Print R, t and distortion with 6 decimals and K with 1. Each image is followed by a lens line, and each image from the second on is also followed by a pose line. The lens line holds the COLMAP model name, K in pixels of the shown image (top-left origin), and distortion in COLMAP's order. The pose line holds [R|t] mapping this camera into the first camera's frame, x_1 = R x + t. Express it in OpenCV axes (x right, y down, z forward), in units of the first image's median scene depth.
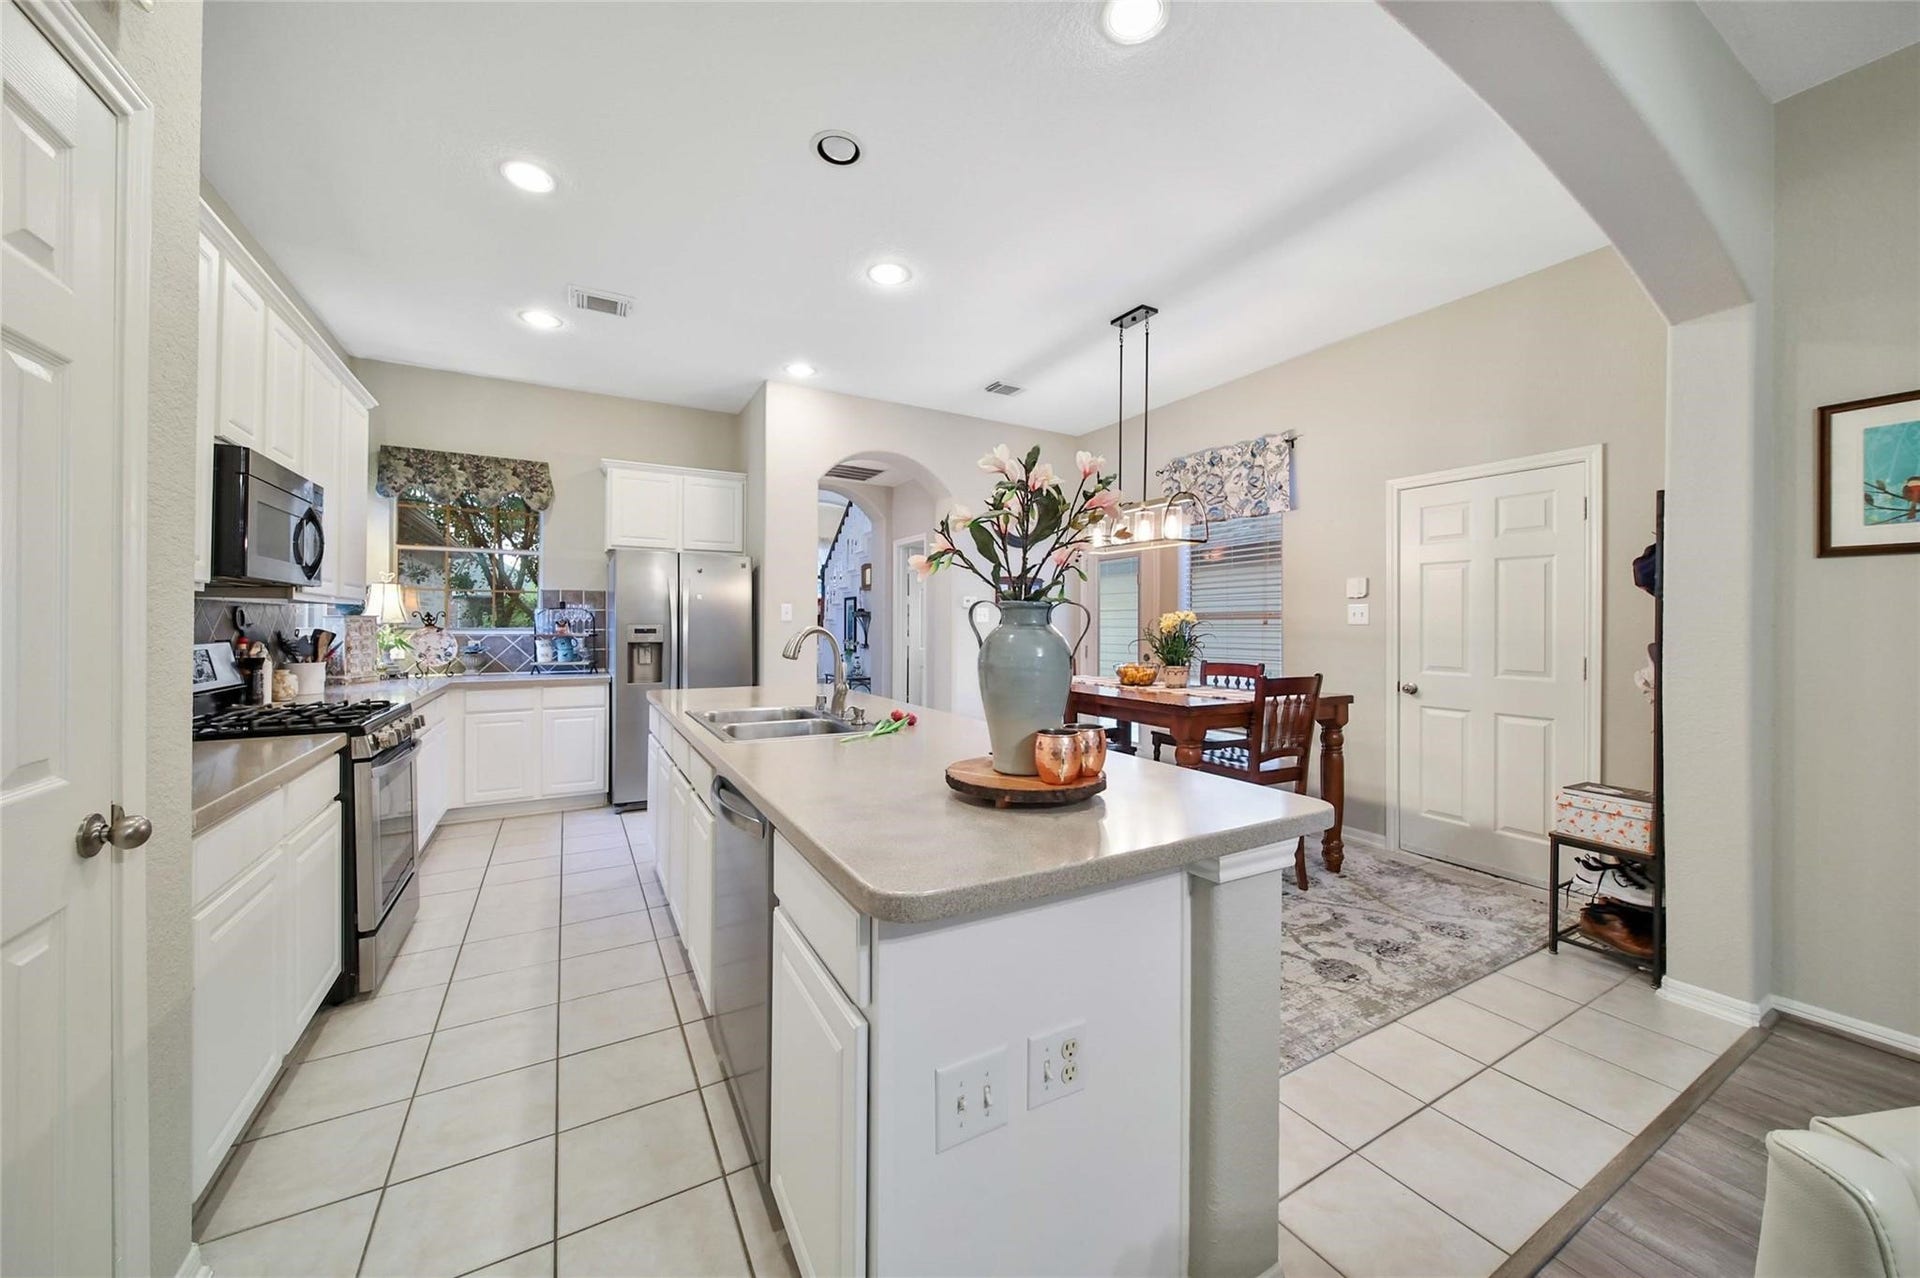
lens RADIAL K [[688.5, 0, 953.8], [0, 688.5, 621.4], [0, 0, 1]] dist [0.001574, -0.001662]
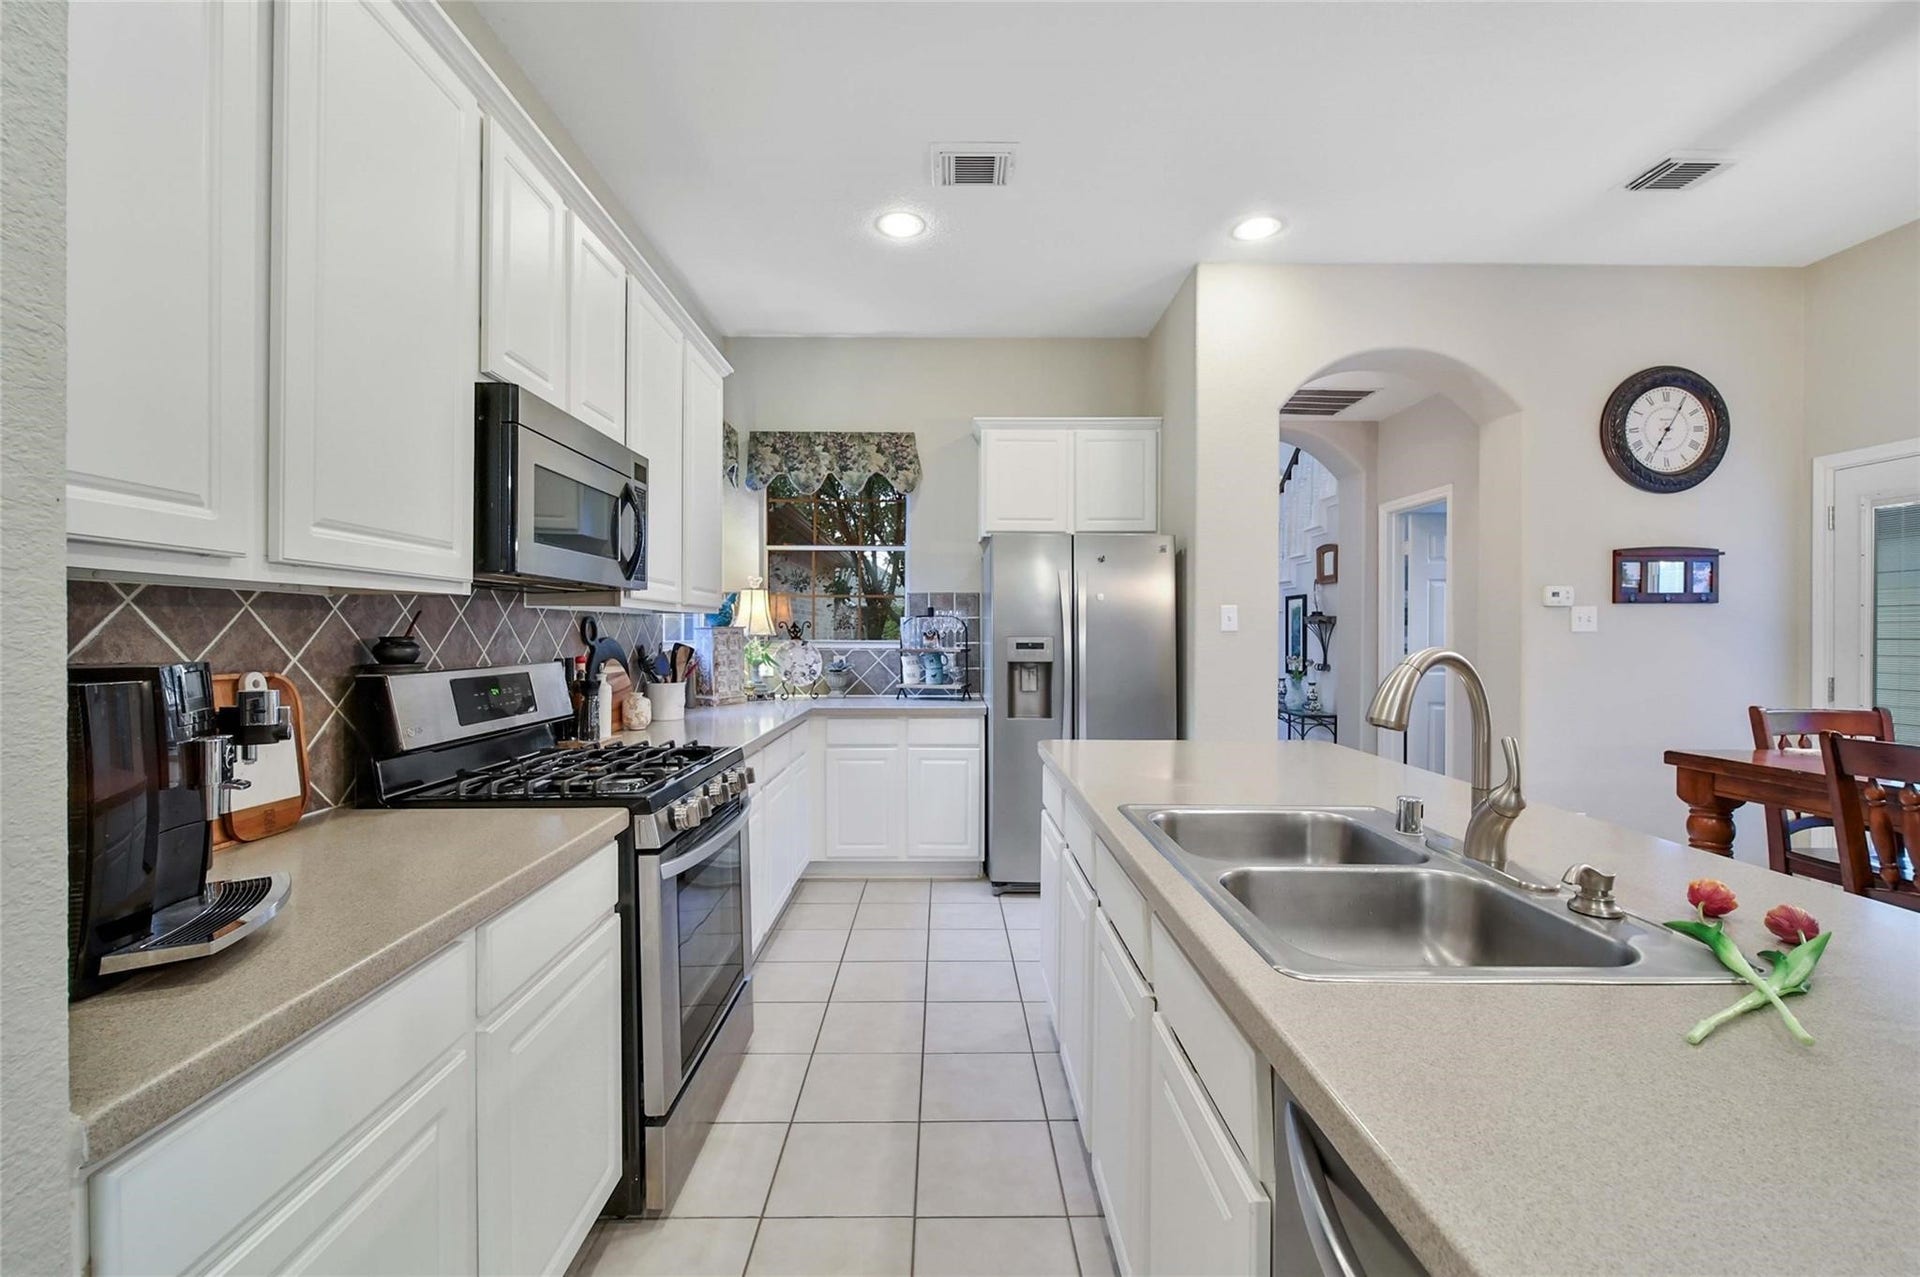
lens RADIAL K [[785.9, 0, 947.4], [0, 785.9, 631.1], [0, 0, 1]] dist [0.003321, -0.000174]
pose [[0.874136, -0.003022, -0.485671, -0.153627], [0.004002, 0.999992, 0.000981, -0.003029], [0.485664, -0.002801, 0.874141, 0.297540]]
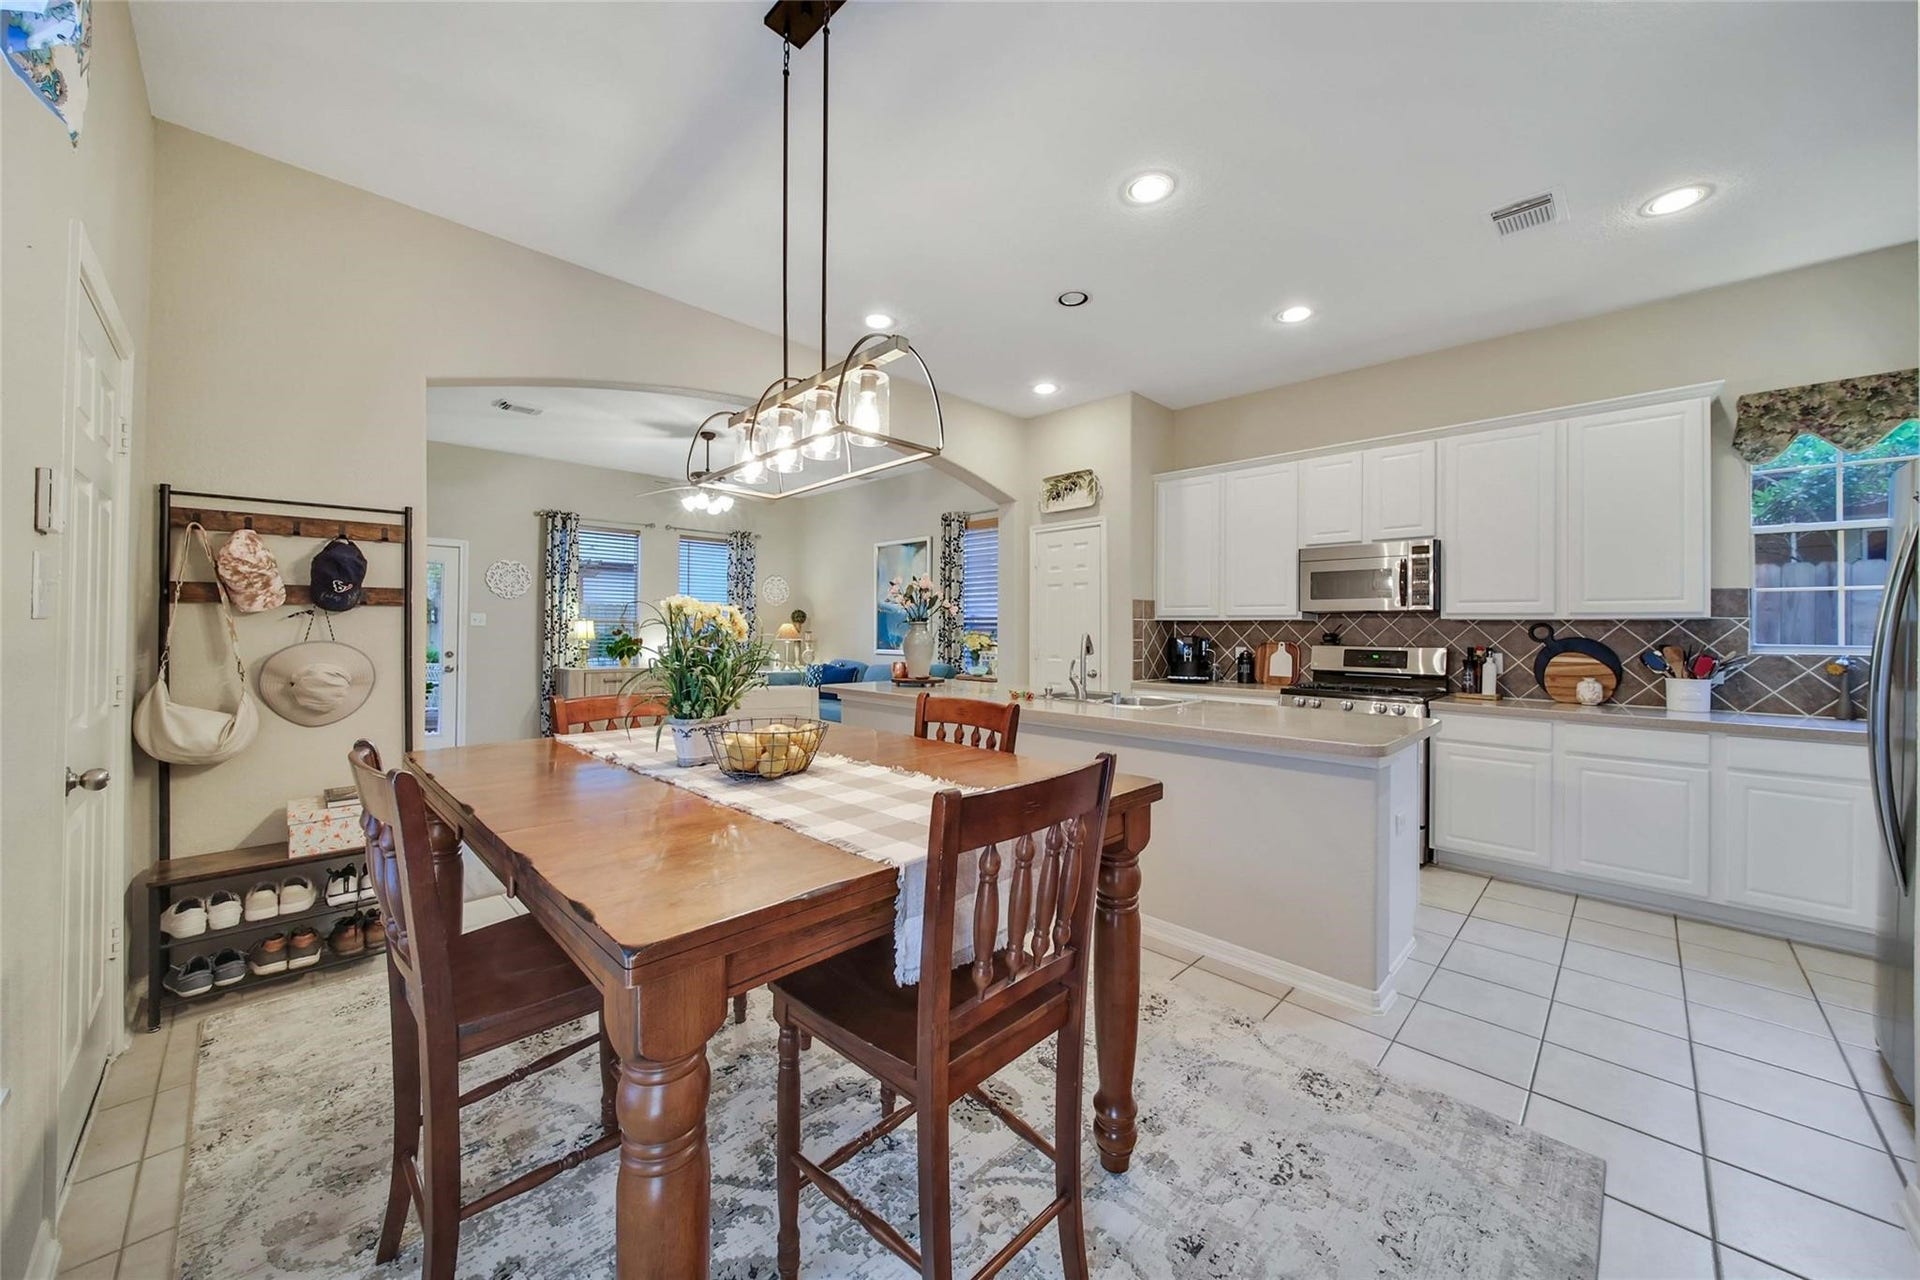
lens RADIAL K [[688.5, 0, 968.3], [0, 688.5, 622.8], [0, 0, 1]] dist [0.001574, -0.001662]
pose [[-0.960360, -0.015537, -0.278328, 0.281063], [-0.011089, 0.999785, -0.017549, 0.009382], [0.278541, -0.013767, -0.960326, 1.533974]]
